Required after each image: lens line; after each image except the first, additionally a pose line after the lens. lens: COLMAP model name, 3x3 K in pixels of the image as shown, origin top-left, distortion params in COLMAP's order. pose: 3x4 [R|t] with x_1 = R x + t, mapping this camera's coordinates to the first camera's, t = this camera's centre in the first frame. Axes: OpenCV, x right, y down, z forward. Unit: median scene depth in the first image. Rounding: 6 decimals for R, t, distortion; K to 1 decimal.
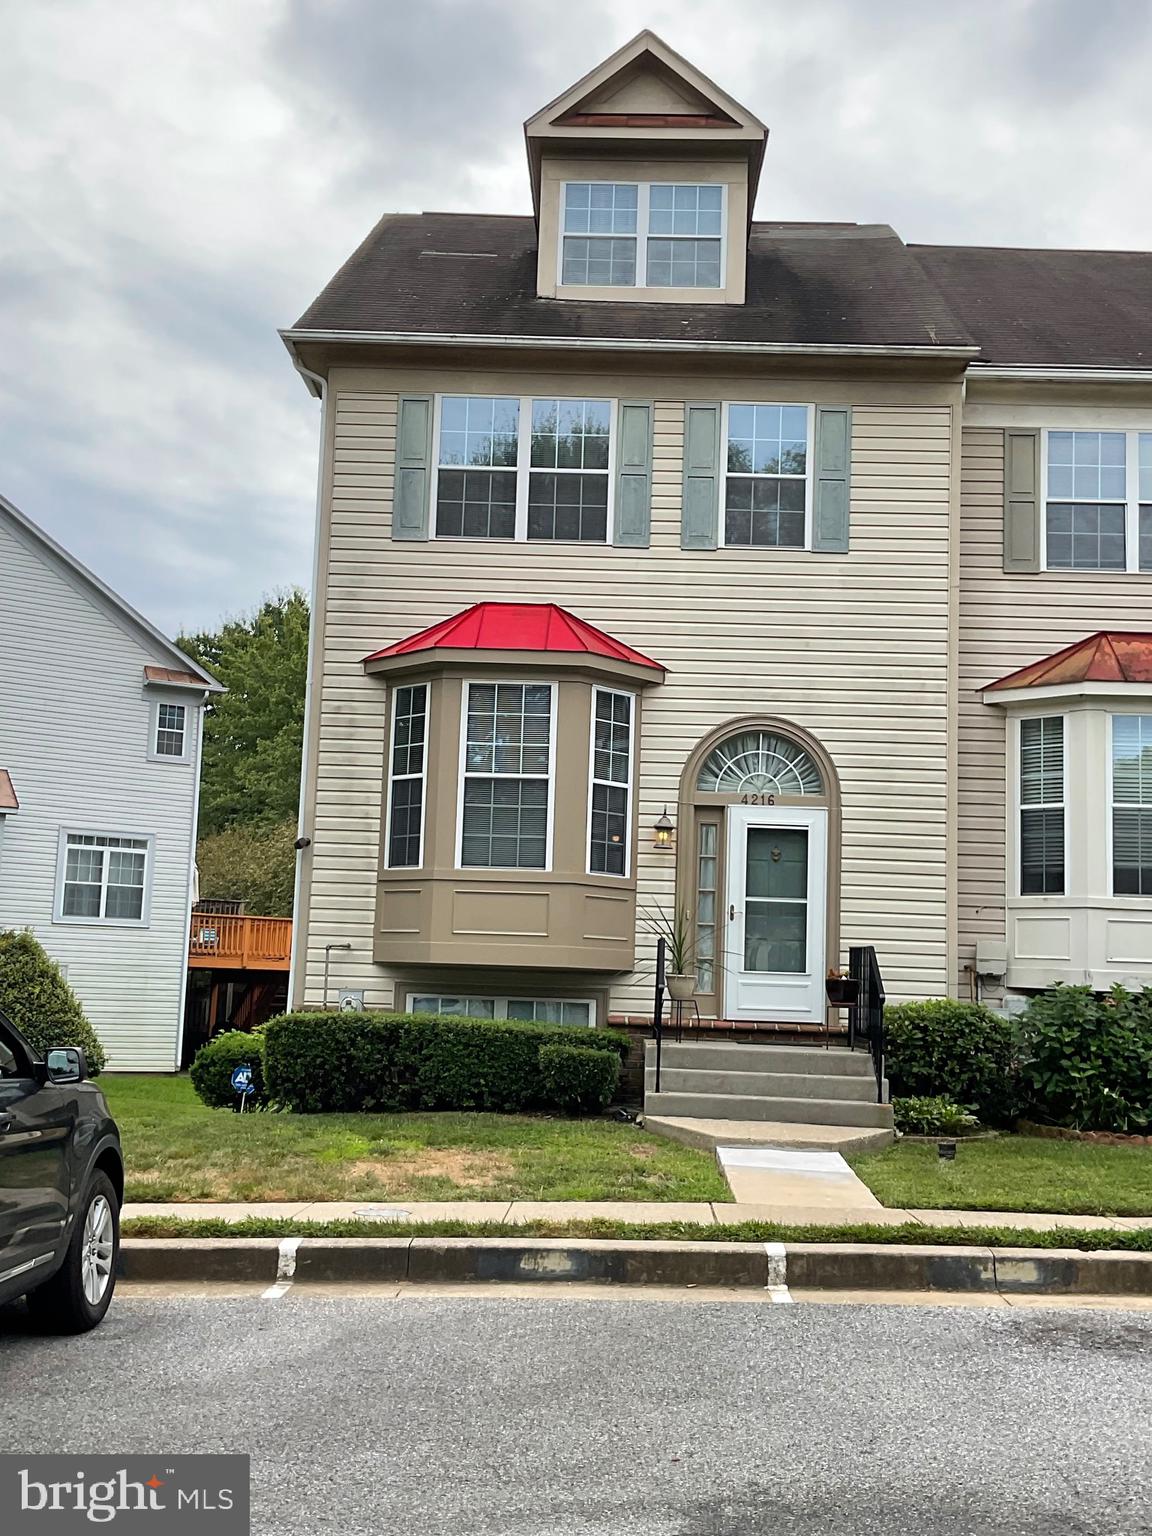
lens RADIAL K [[1780.4, 0, 576.0], [0, 1780.4, 768.0], [0, 0, 1]] dist [0.145357, -0.004208]
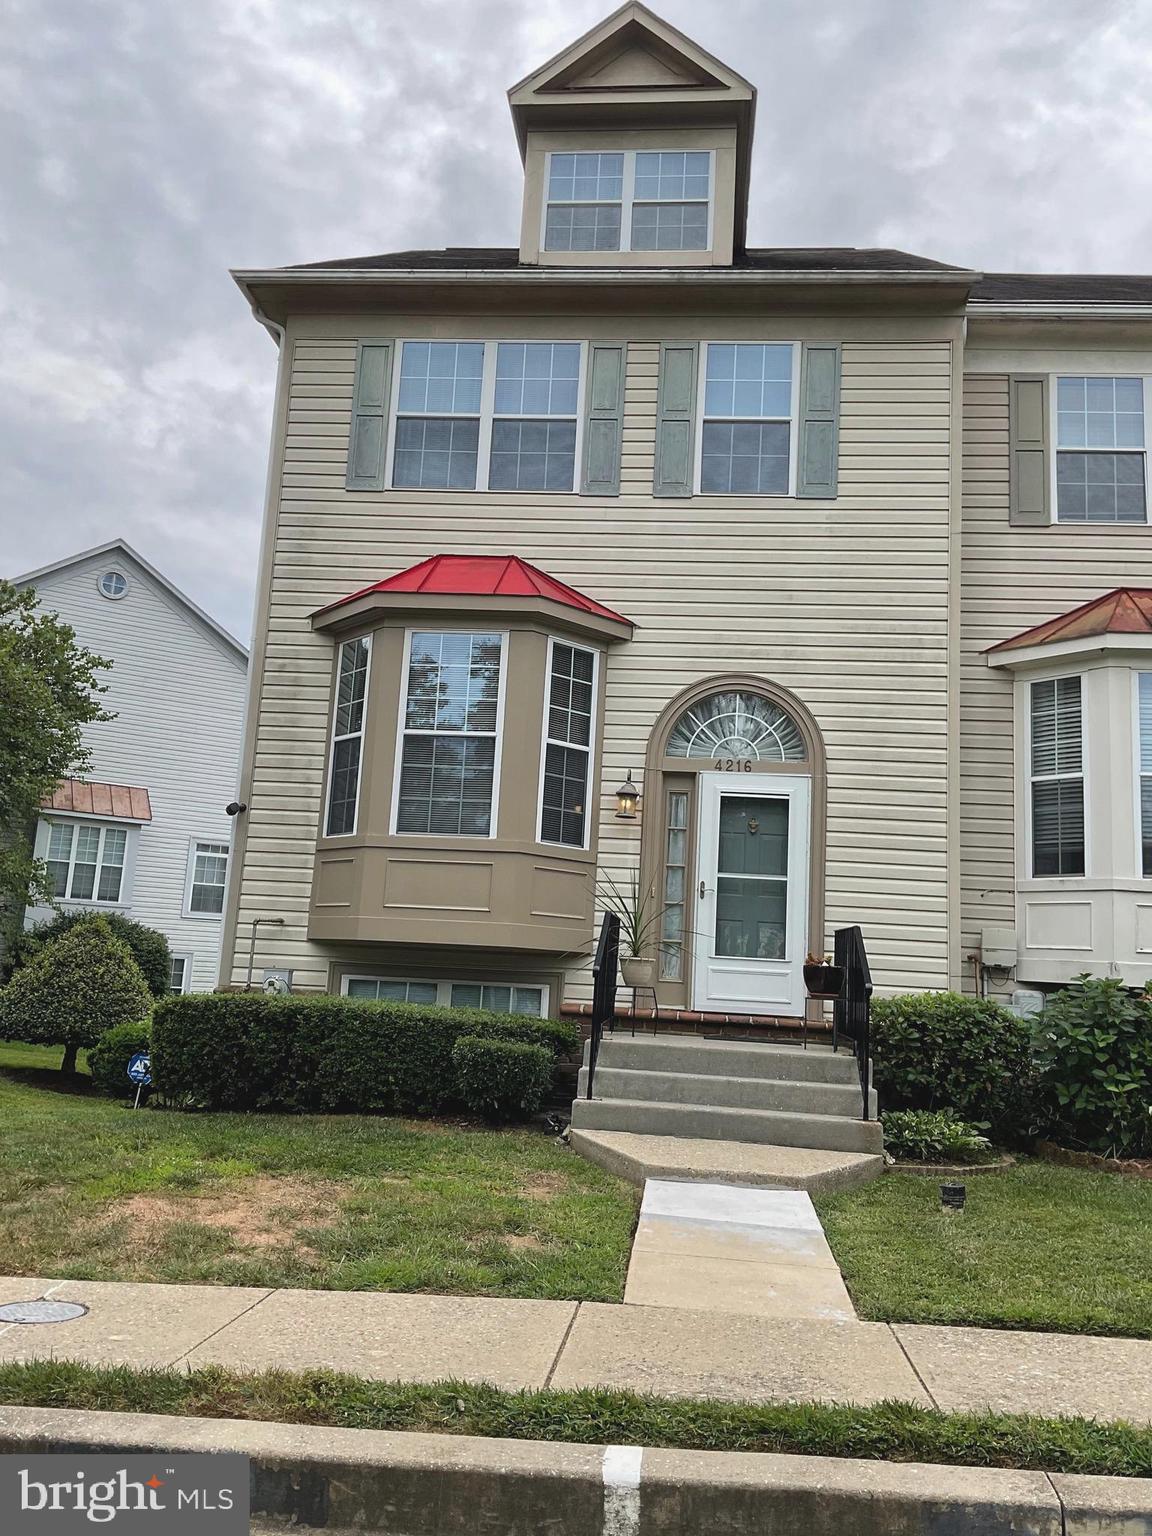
lens RADIAL K [[1252.8, 0, 576.0], [0, 1252.8, 768.0], [0, 0, 1]] dist [0.148814, -0.252473]
pose [[0.997148, 0.007117, -0.075138, 0.070594], [-0.010707, 0.998814, -0.047488, 0.050081], [0.074711, 0.048157, 0.996042, 0.361174]]
